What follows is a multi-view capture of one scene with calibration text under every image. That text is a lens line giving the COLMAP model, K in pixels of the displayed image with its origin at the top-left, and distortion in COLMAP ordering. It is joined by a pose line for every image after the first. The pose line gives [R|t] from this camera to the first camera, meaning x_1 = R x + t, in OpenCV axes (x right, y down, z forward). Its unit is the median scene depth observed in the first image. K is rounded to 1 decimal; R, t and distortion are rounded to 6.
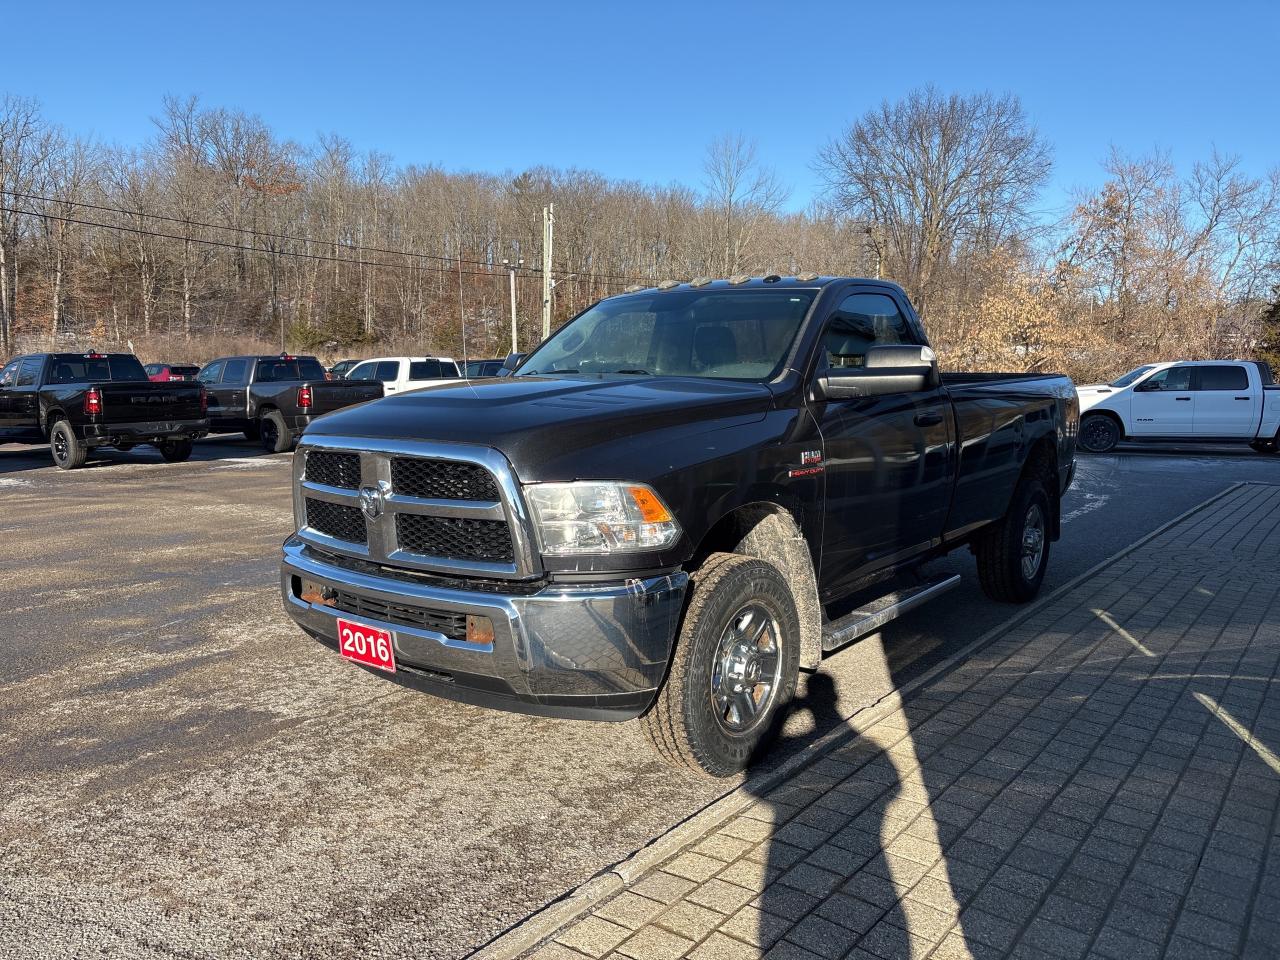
lens RADIAL K [[978.4, 0, 640.0], [0, 978.4, 480.0], [0, 0, 1]] dist [0.022012, -0.002189]
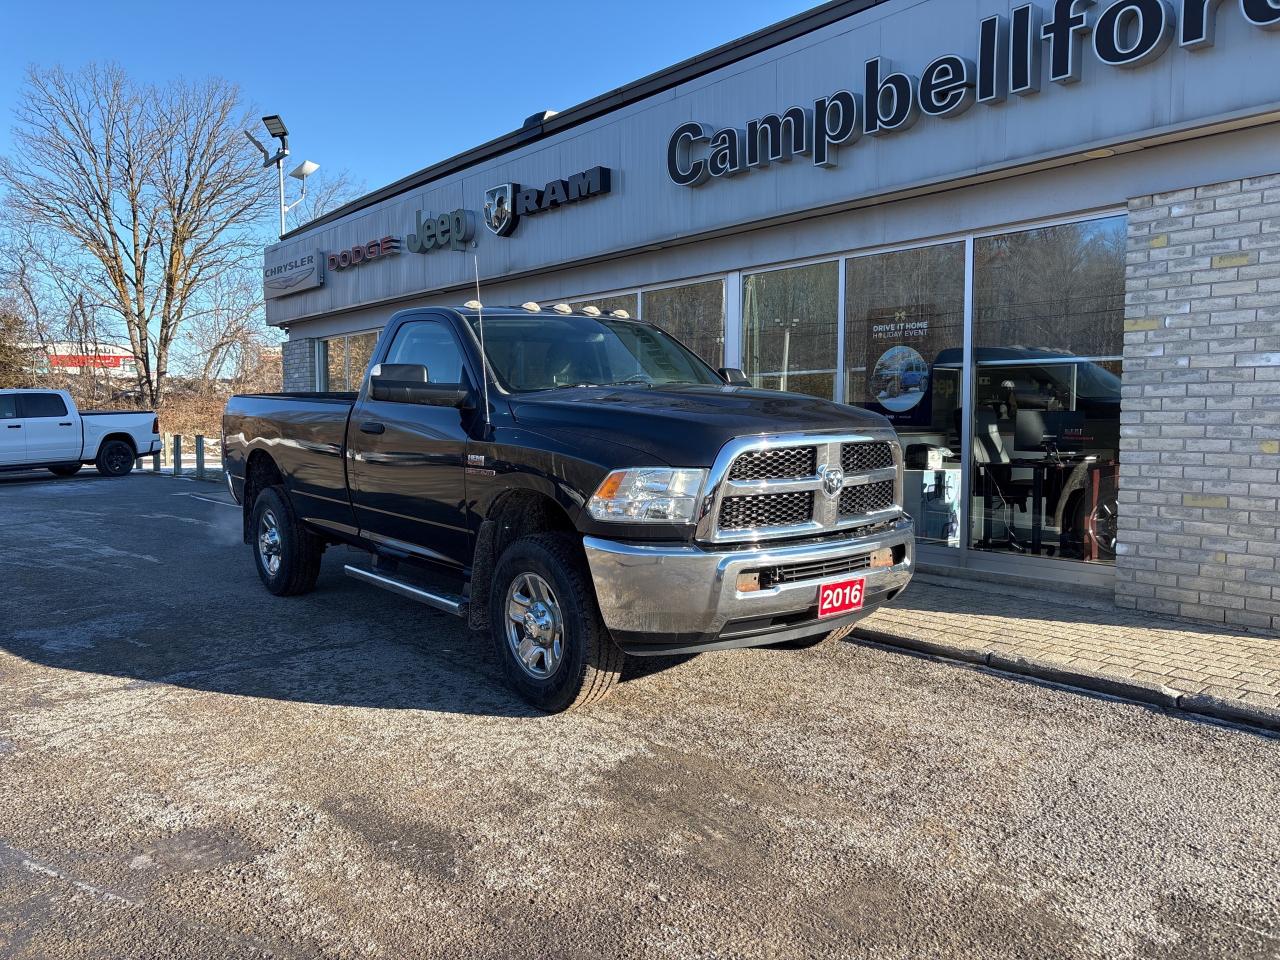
lens RADIAL K [[961.7, 0, 642.8], [0, 961.7, 495.8], [0, 0, 1]] dist [0.048550, -0.045433]
pose [[0.217763, -0.104838, 0.970355, -1.106146], [0.120740, 0.989471, 0.079807, -0.062582], [-0.968505, 0.099782, 0.228128, 0.703070]]
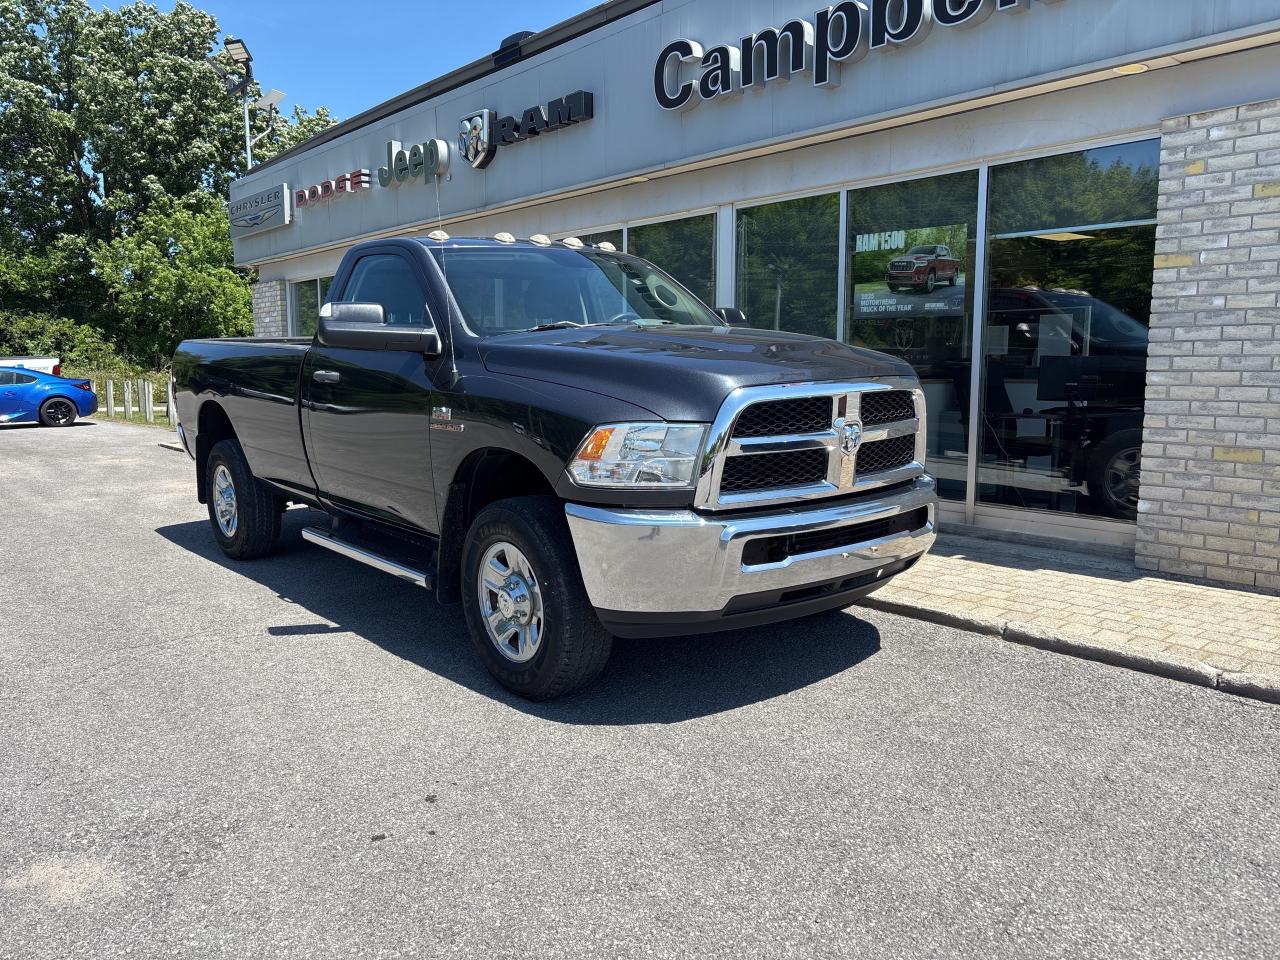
lens RADIAL K [[946.4, 0, 617.2], [0, 946.4, 534.8], [0, 0, 1]] dist [0.001323, -0.005125]
pose [[0.225753, -0.199501, 0.953538, -0.989255], [0.121999, 0.976890, 0.175504, -0.063374], [-0.966515, 0.076710, 0.244875, 0.735087]]
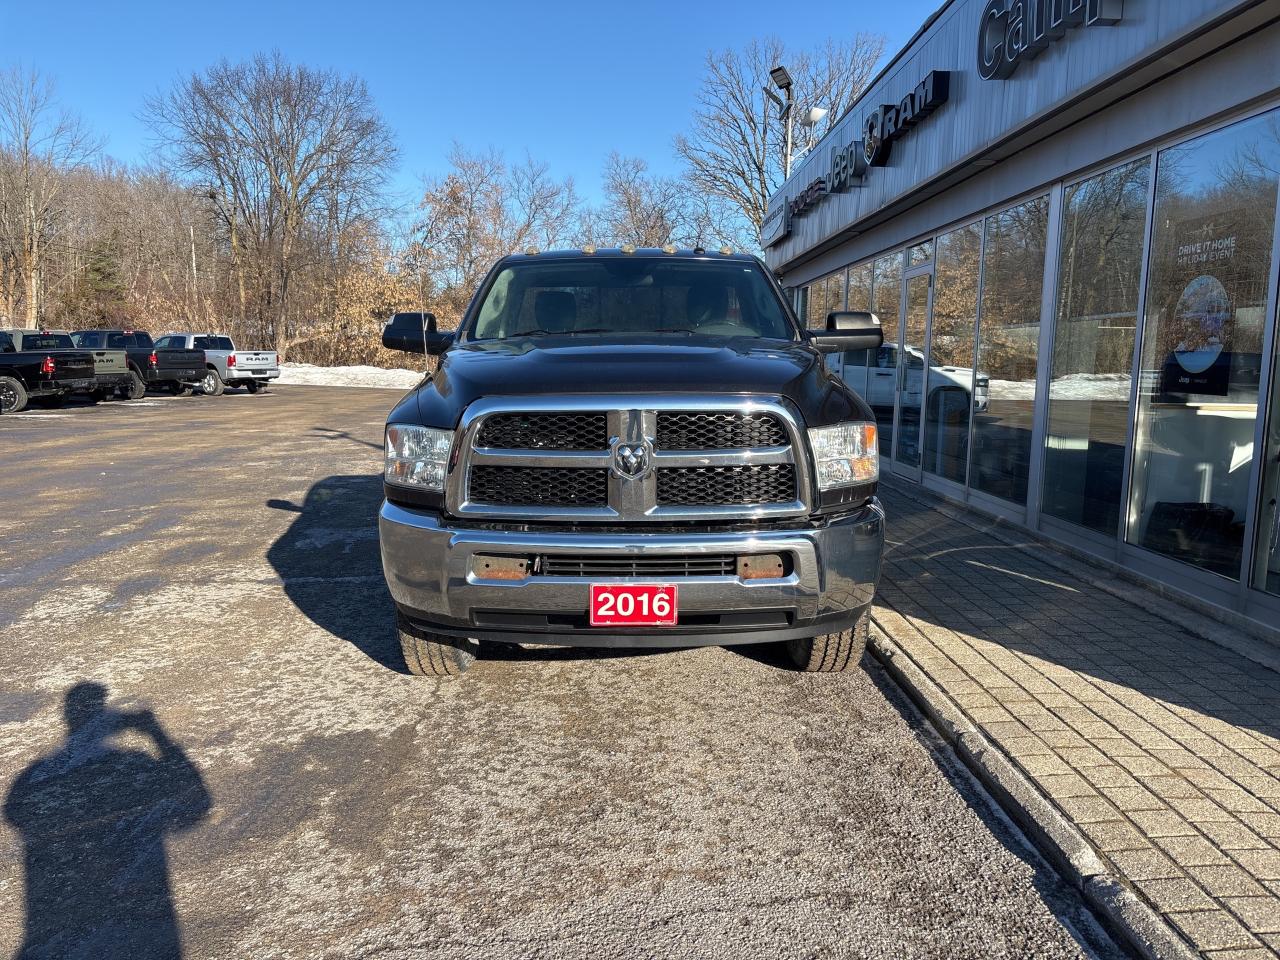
lens RADIAL K [[974.4, 0, 640.0], [0, 974.4, 480.0], [0, 0, 1]] dist [0.055202, -0.062466]
pose [[0.778454, -0.086543, 0.621707, -0.639798], [0.072291, 0.996220, 0.048159, -0.001379], [-0.623525, 0.007454, 0.781768, 0.174363]]
